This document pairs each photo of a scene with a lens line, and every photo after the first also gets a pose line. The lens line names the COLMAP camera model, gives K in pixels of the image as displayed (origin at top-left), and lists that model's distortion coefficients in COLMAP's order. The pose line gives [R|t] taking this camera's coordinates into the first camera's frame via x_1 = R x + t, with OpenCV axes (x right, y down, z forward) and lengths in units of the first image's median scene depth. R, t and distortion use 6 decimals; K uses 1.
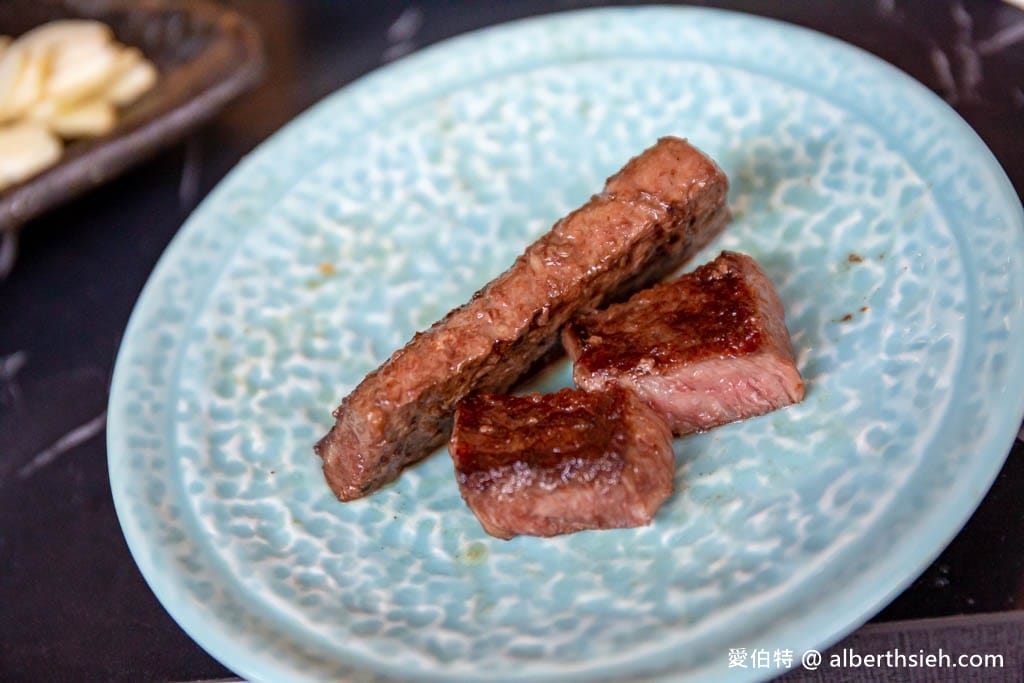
lens RADIAL K [[1701.8, 0, 512.0], [0, 1701.8, 341.5], [0, 0, 1]] dist [-0.079139, -0.008879]
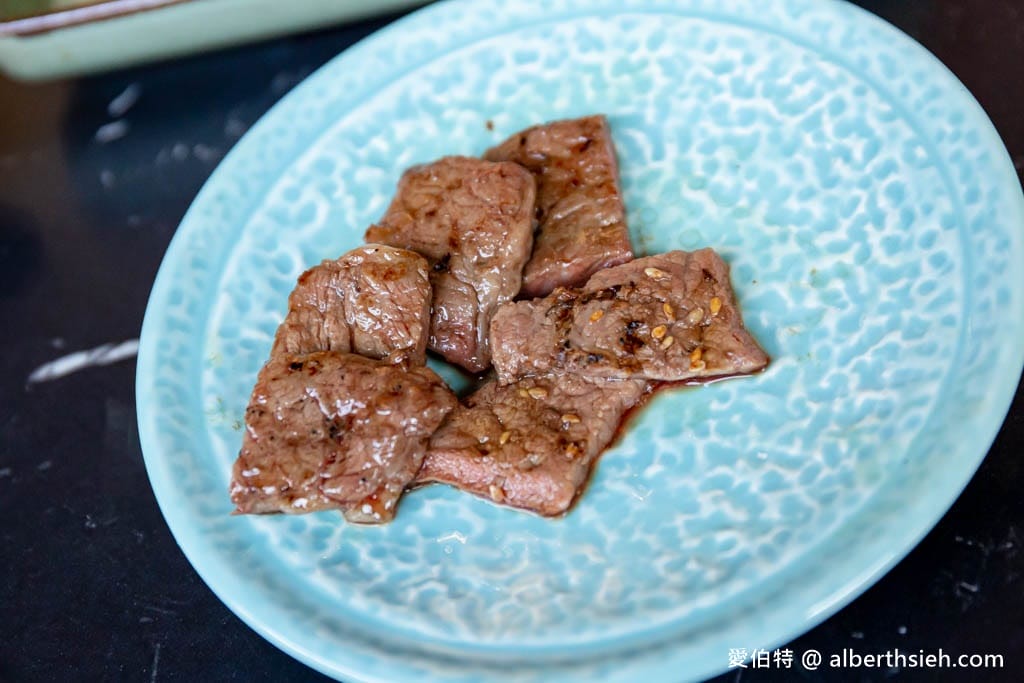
lens RADIAL K [[1701.8, 0, 512.0], [0, 1701.8, 341.5], [0, 0, 1]] dist [-0.079139, -0.008879]
pose [[-0.869426, 0.429395, 0.244374, -0.184016], [0.138992, -0.262068, 0.954988, -0.998236], [0.474110, 0.864257, 0.168166, 0.824916]]
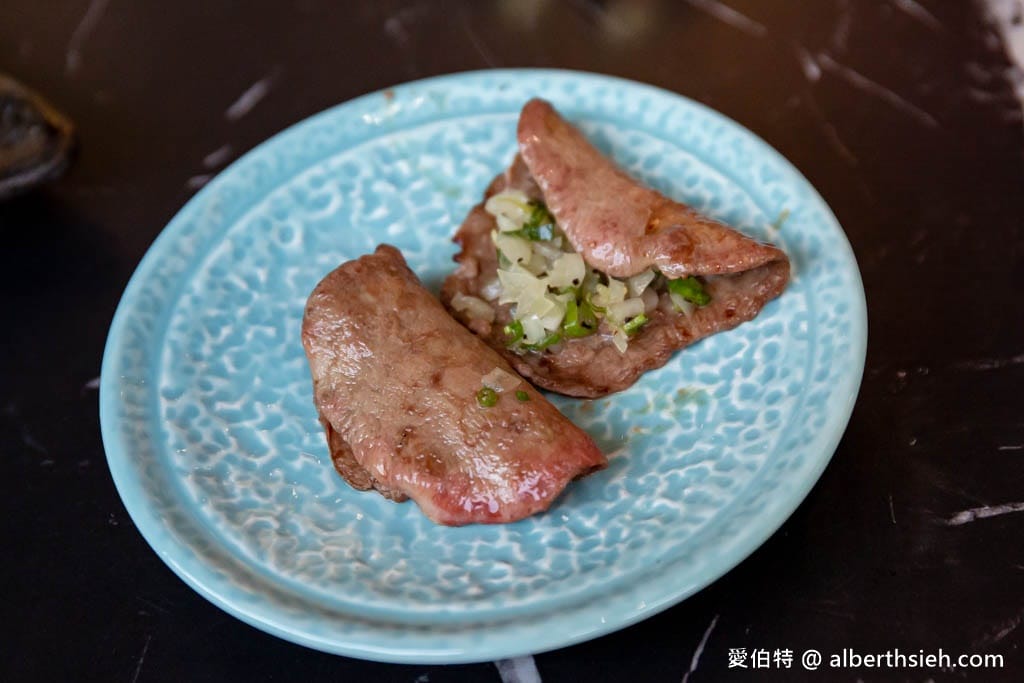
lens RADIAL K [[1701.8, 0, 512.0], [0, 1701.8, 341.5], [0, 0, 1]] dist [-0.079139, -0.008879]
pose [[-0.926024, 0.114601, 0.359648, -0.432312], [0.341067, -0.154178, 0.927309, -1.123107], [0.161720, 0.981374, 0.103686, 0.870164]]
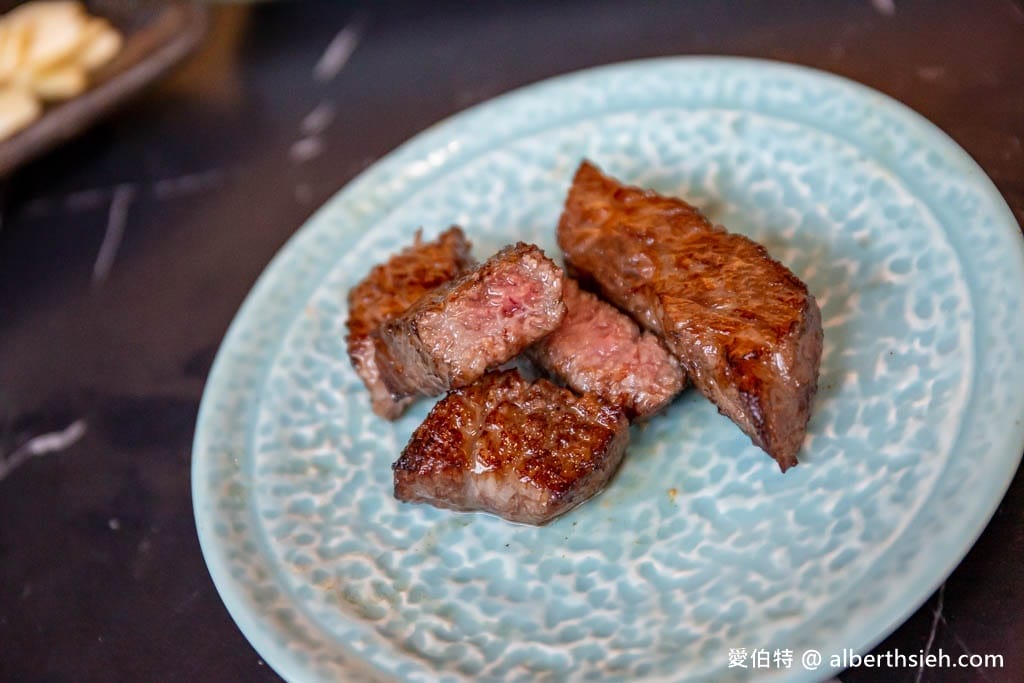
lens RADIAL K [[1701.8, 0, 512.0], [0, 1701.8, 341.5], [0, 0, 1]] dist [-0.079139, -0.008879]
pose [[0.728166, -0.507378, 0.460807, -0.497080], [0.589410, 0.806679, -0.043179, -0.008459], [-0.349815, 0.303045, 0.886450, 0.054167]]
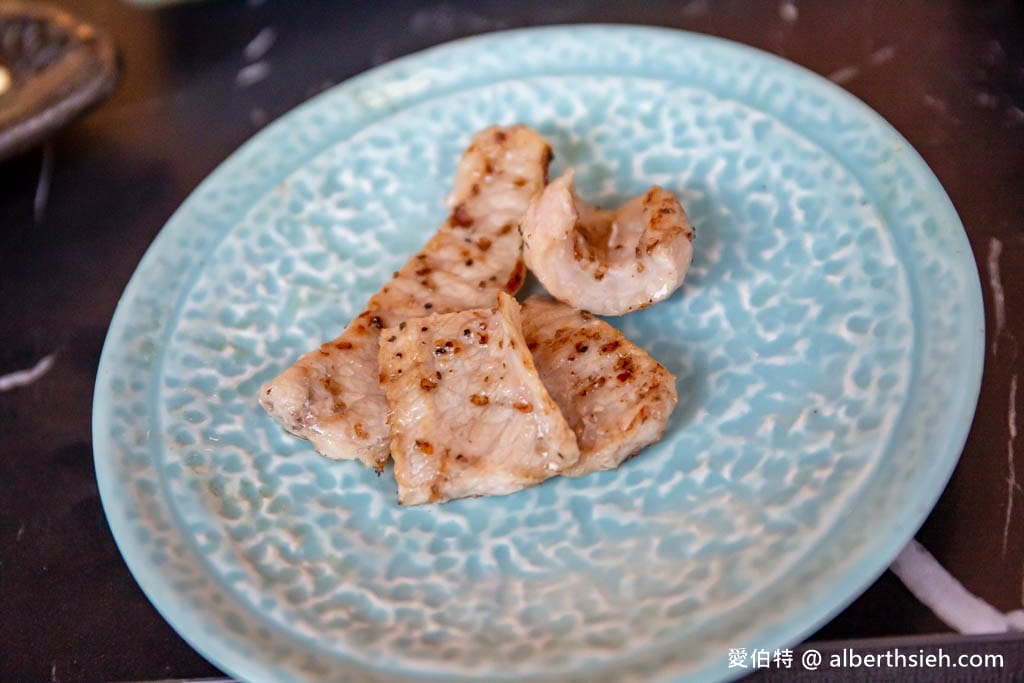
lens RADIAL K [[1701.8, 0, 512.0], [0, 1701.8, 341.5], [0, 0, 1]] dist [-0.079139, -0.008879]
pose [[0.881377, -0.312907, 0.353927, -0.351113], [0.335074, 0.942191, -0.001438, -0.007658], [-0.333017, 0.119859, 0.935272, 0.018302]]
